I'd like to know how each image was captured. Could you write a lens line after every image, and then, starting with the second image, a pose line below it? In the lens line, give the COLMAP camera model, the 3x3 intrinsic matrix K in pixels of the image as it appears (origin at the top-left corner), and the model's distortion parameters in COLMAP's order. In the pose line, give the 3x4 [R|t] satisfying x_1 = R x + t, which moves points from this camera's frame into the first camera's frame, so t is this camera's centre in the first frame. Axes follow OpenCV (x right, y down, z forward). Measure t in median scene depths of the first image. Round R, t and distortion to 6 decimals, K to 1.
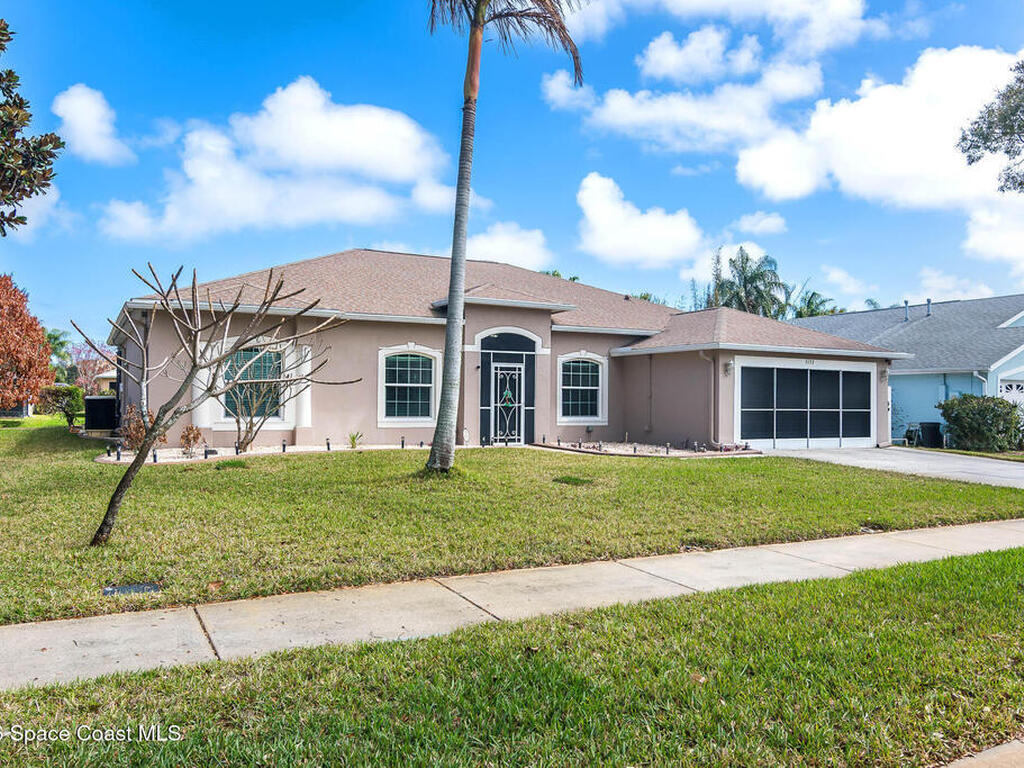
lens RADIAL K [[701.9, 0, 512.0], [0, 701.9, 384.0], [0, 0, 1]] dist [-0.001598, -0.000511]
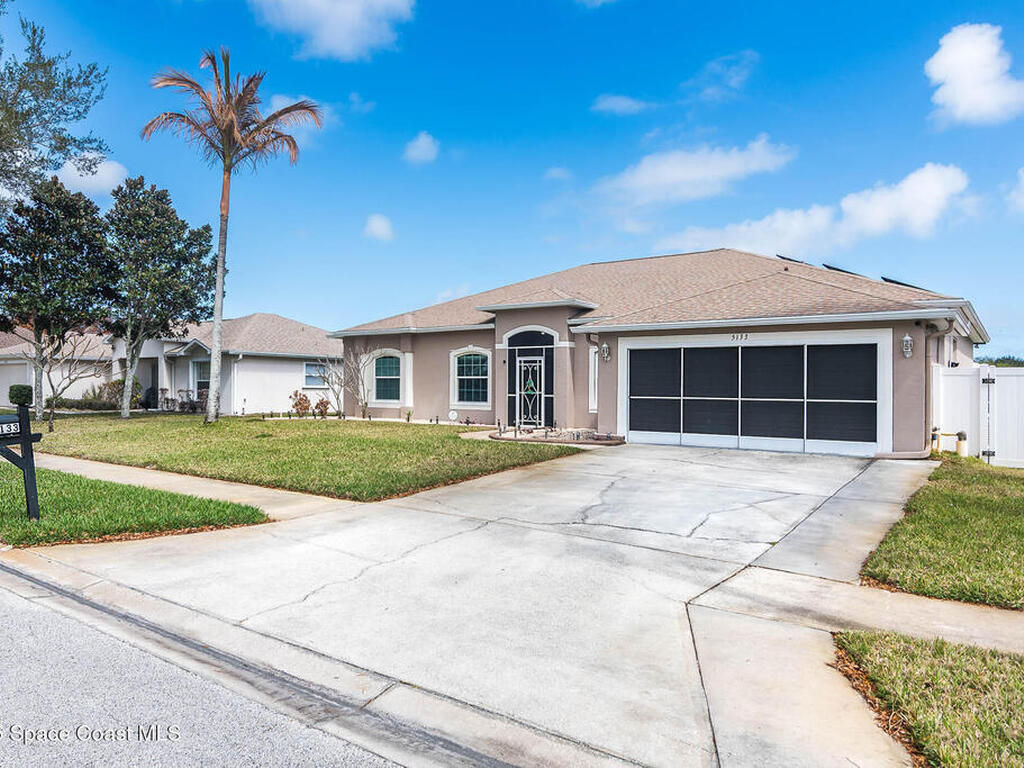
lens RADIAL K [[719.3, 0, 512.0], [0, 719.3, 384.0], [0, 0, 1]] dist [0.006433, 0.001846]
pose [[0.479916, -0.011494, -0.877239, 1.030559], [0.017628, 0.999839, -0.003456, 0.018990], [0.877137, -0.013805, 0.480041, 0.406738]]
